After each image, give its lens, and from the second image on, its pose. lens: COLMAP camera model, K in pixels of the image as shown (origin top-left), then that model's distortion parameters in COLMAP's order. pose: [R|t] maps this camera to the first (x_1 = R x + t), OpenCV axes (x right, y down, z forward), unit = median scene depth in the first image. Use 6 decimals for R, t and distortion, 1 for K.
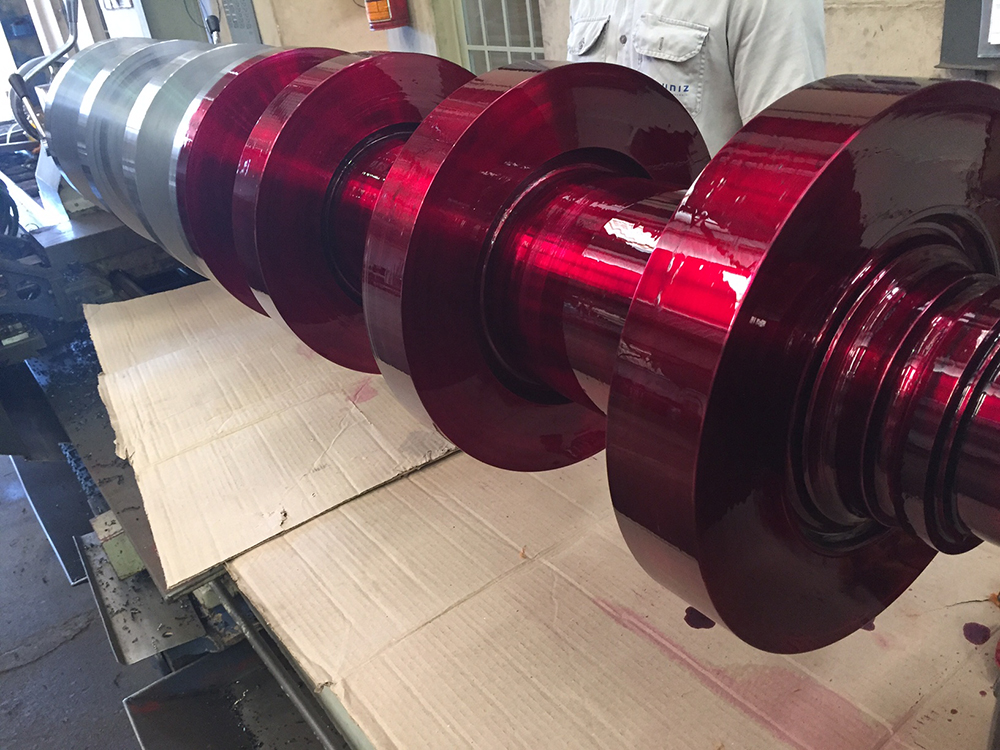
lens RADIAL K [[854.4, 0, 500.0], [0, 854.4, 375.0], [0, 0, 1]] dist [0.090283, -0.142905]
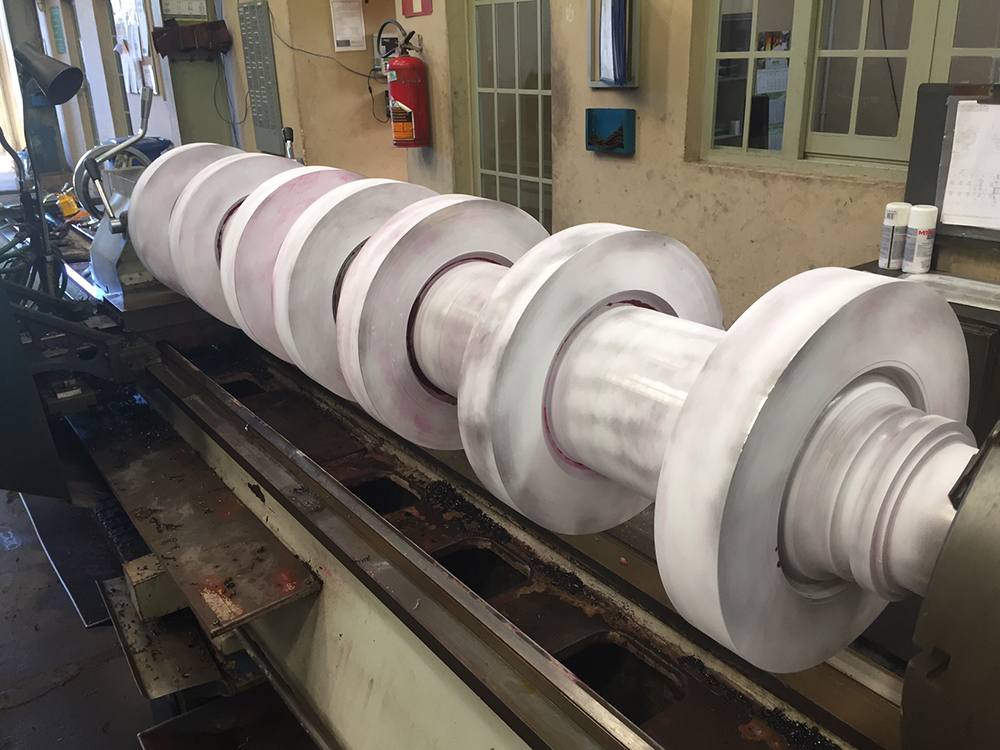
lens RADIAL K [[854.4, 0, 500.0], [0, 854.4, 375.0], [0, 0, 1]] dist [0.090283, -0.142905]
pose [[0.994768, 0.095541, 0.036183, -0.052896], [-0.090526, 0.988482, -0.121278, 0.017799], [-0.047353, 0.117368, 0.991959, -0.112807]]
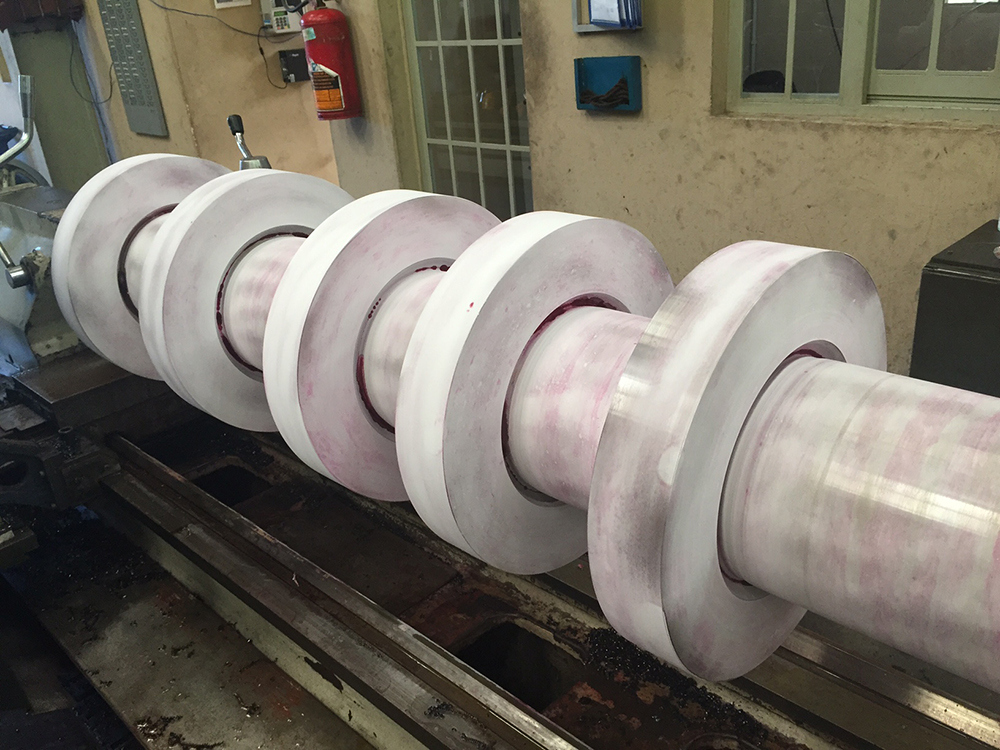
lens RADIAL K [[854.4, 0, 500.0], [0, 854.4, 375.0], [0, 0, 1]] dist [0.090283, -0.142905]
pose [[0.985385, -0.023846, 0.168667, -0.234912], [0.036012, 0.996936, -0.069444, -0.109601], [-0.166494, 0.074504, 0.983224, 0.164222]]
